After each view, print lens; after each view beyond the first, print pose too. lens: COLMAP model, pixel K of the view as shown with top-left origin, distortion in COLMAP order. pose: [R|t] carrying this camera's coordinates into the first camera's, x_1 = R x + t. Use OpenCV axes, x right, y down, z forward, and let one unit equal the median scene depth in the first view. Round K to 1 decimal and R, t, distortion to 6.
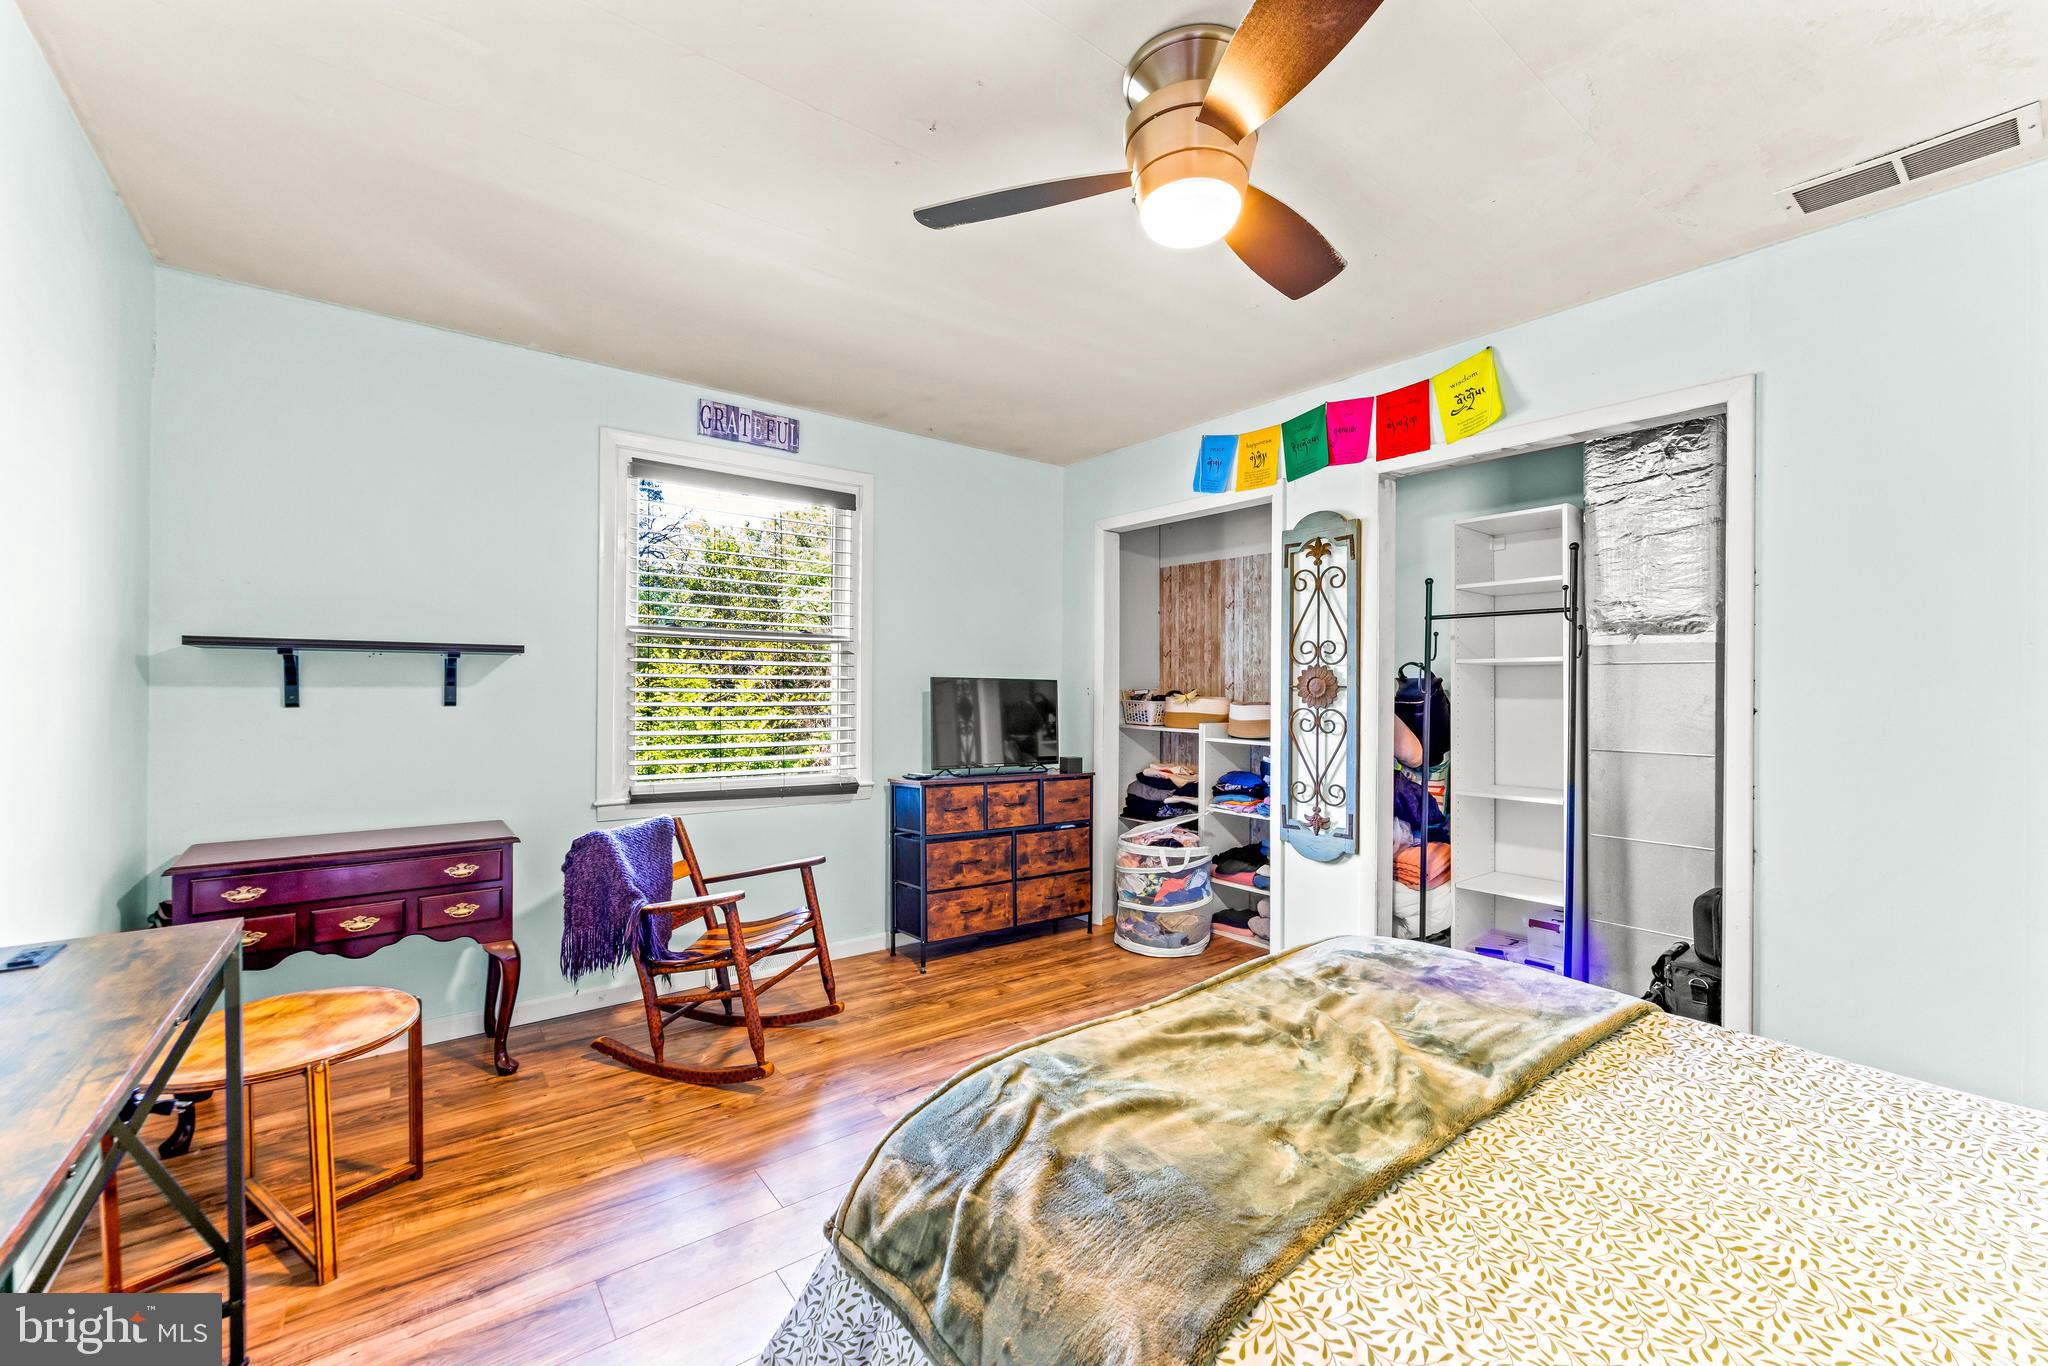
lens RADIAL K [[824.5, 0, 1022.5], [0, 824.5, 688.7], [0, 0, 1]] dist [-0.001569, 0.000254]
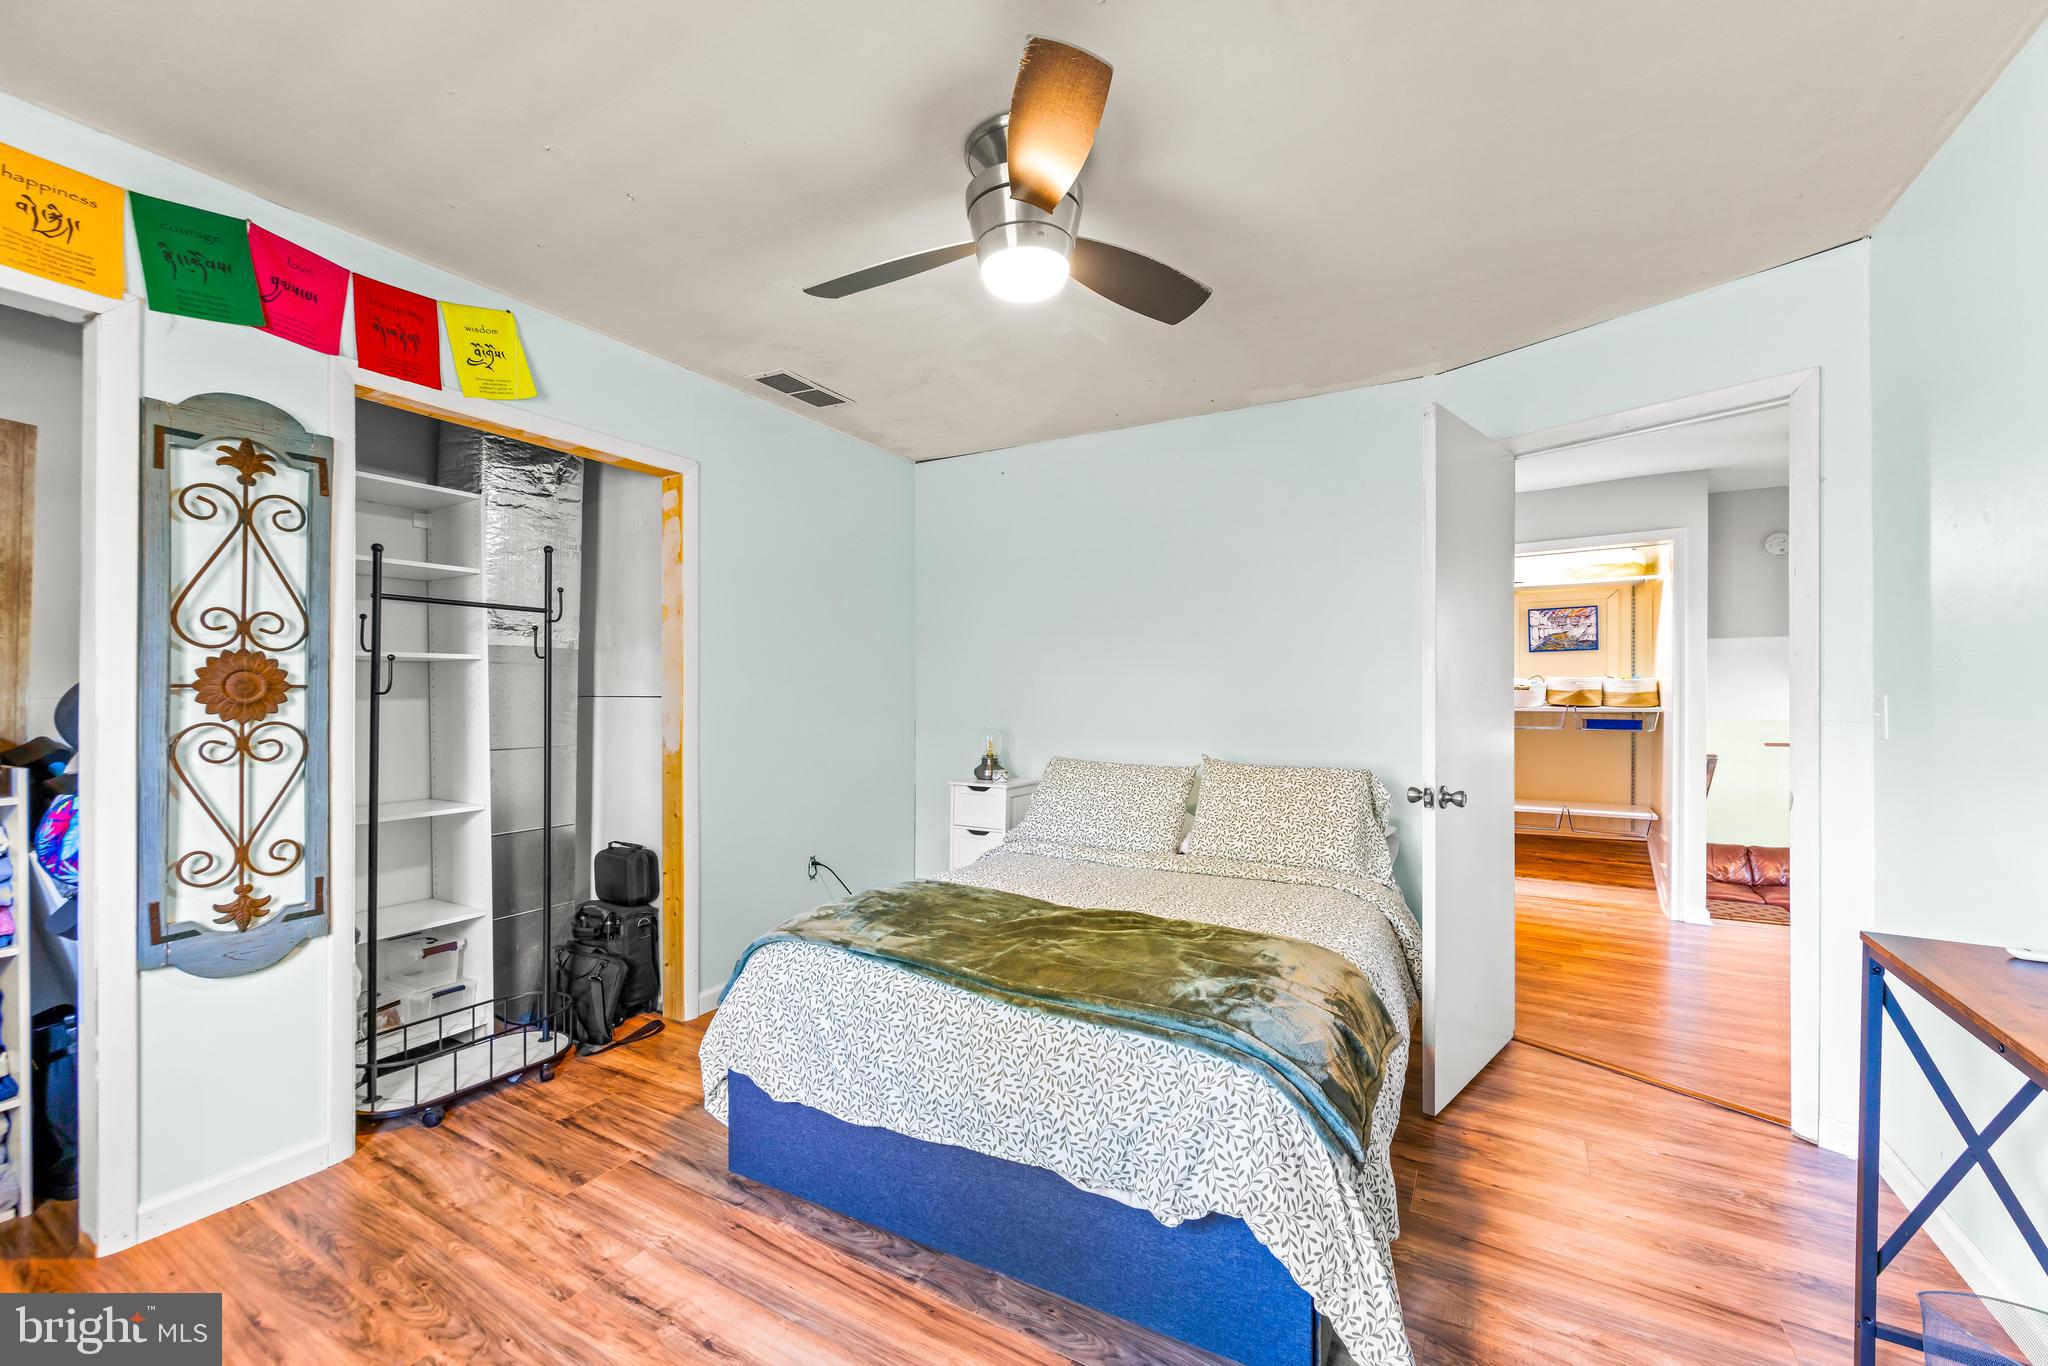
lens RADIAL K [[817.0, 0, 1020.4], [0, 817.0, 686.0], [0, 0, 1]] dist [-0.000773, -0.000291]
pose [[-0.379567, -0.004242, 0.925154, -0.418348], [-0.002831, 0.999990, 0.003423, -0.006057], [-0.925160, -0.001320, -0.379575, 0.714777]]
